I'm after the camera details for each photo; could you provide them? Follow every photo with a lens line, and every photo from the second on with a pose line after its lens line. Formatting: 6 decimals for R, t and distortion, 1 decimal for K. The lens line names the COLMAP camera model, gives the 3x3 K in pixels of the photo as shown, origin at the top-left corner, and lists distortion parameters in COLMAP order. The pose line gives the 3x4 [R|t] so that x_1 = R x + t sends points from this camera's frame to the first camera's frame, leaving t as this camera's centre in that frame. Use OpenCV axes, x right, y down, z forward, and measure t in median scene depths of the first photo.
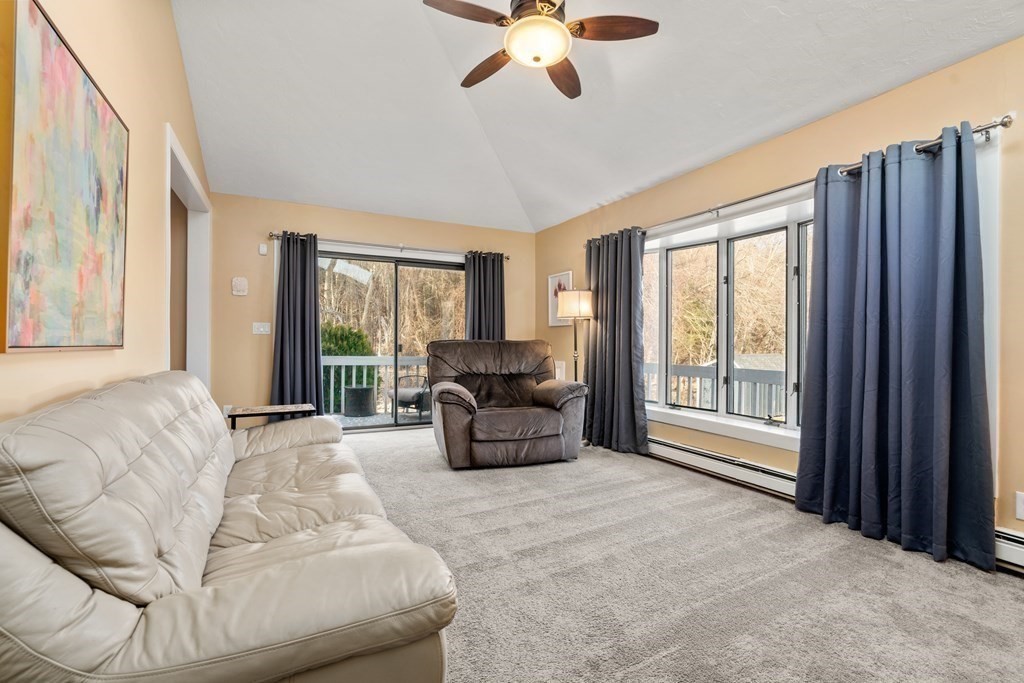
lens RADIAL K [[464.6, 0, 510.7], [0, 464.6, 338.5], [0, 0, 1]] dist [-0.007581, 0.000129]
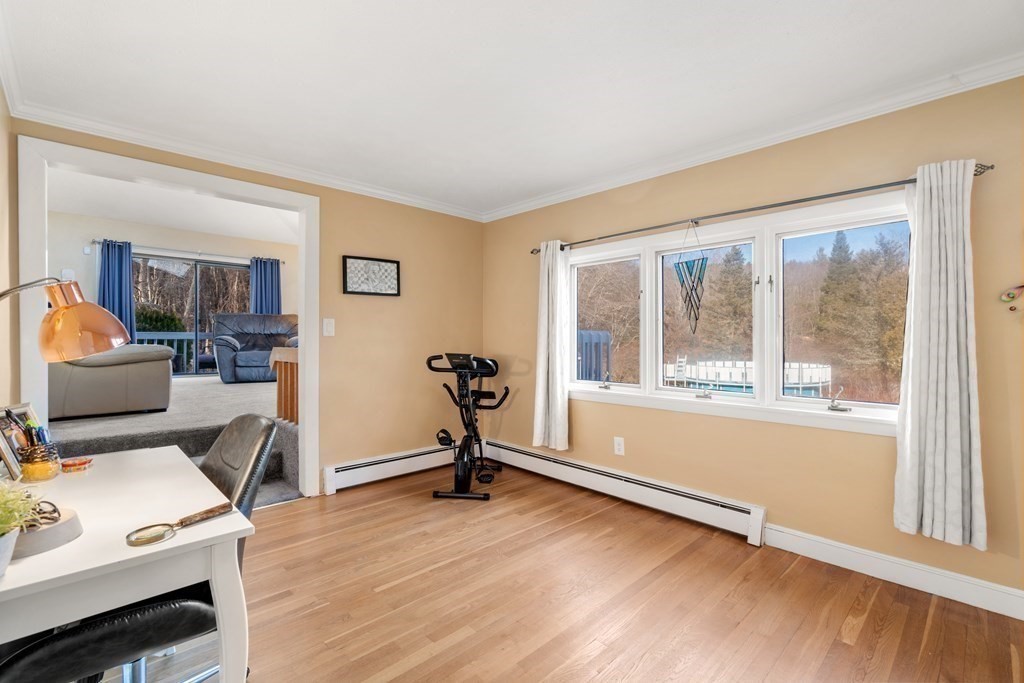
lens RADIAL K [[464.6, 0, 513.6], [0, 464.6, 343.8], [0, 0, 1]] dist [-0.007581, 0.000129]
pose [[0.958777, -0.009783, 0.283991, 0.336067], [0.008678, 0.999949, 0.005150, 0.104617], [-0.284027, -0.002473, 0.958813, -0.773328]]
